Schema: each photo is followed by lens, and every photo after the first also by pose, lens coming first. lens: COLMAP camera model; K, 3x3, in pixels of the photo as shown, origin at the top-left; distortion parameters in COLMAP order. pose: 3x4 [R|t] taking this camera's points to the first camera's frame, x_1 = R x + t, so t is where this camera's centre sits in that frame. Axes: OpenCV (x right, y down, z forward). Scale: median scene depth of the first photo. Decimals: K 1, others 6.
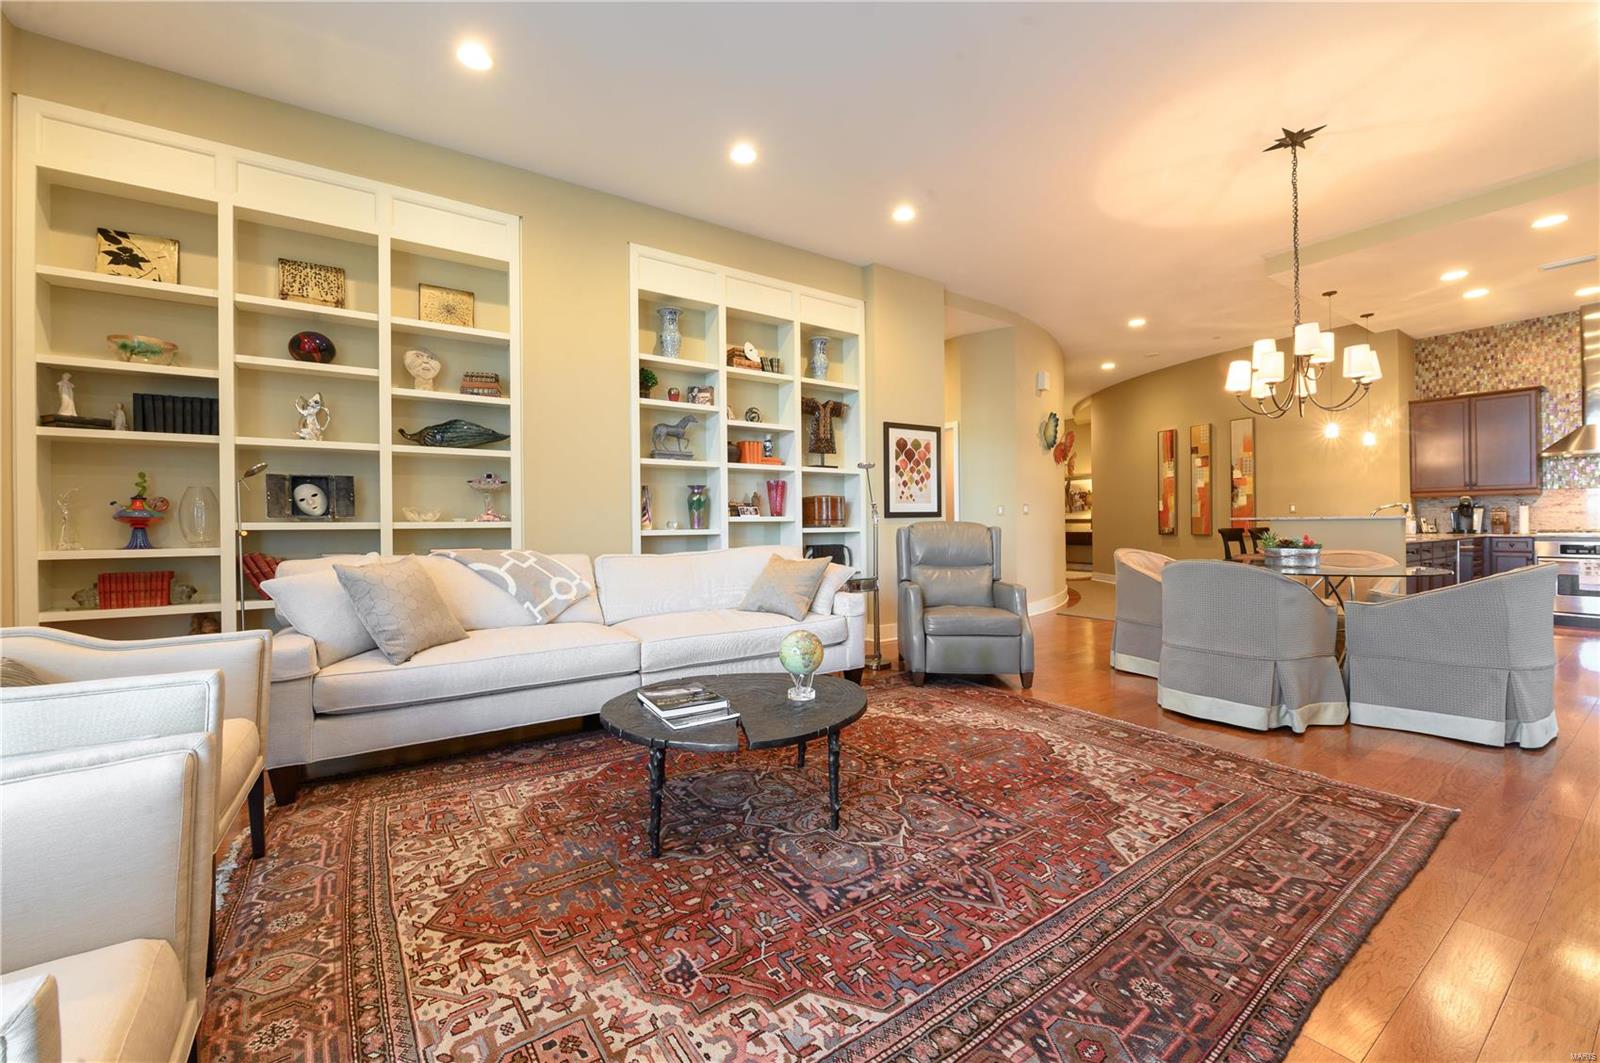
lens RADIAL K [[647.3, 0, 800.0], [0, 647.3, 531.5], [0, 0, 1]] dist [-0.006623, -0.000180]
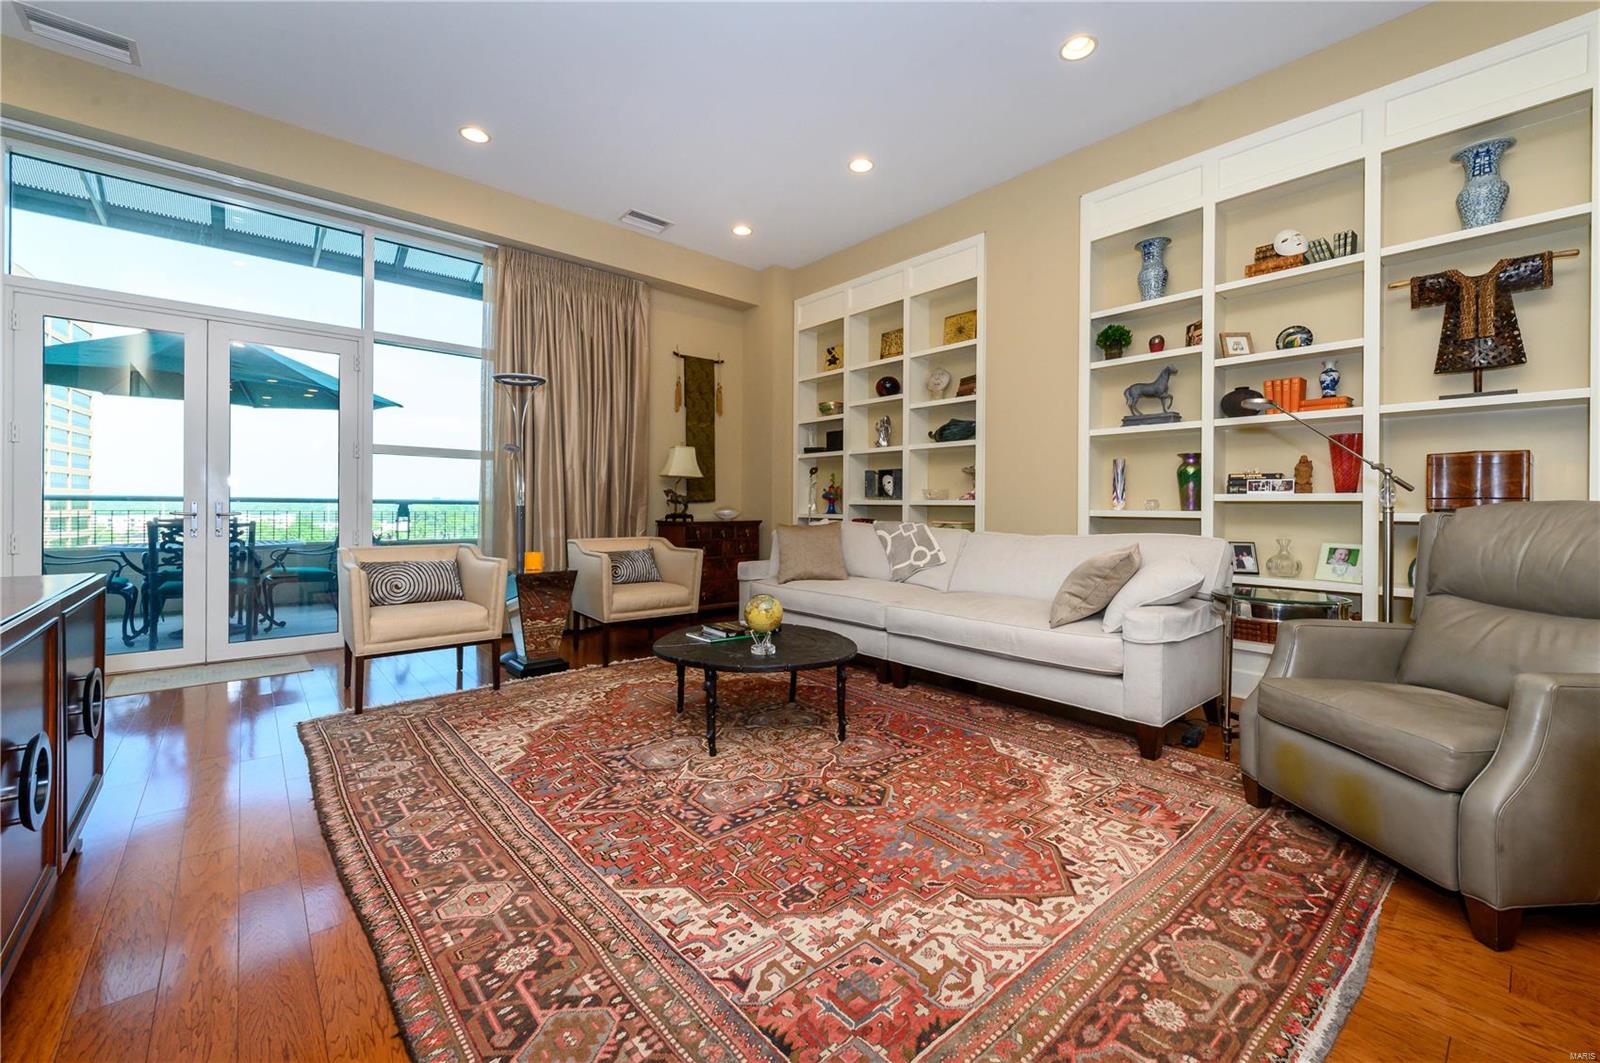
lens RADIAL K [[651.4, 0, 791.5], [0, 651.4, 507.2], [0, 0, 1]] dist [0.001330, 0.000103]
pose [[0.092070, 0.010949, -0.995692, 1.022397], [-0.020682, 0.999745, 0.009081, -0.009074], [0.995538, 0.019756, 0.092273, 0.833972]]
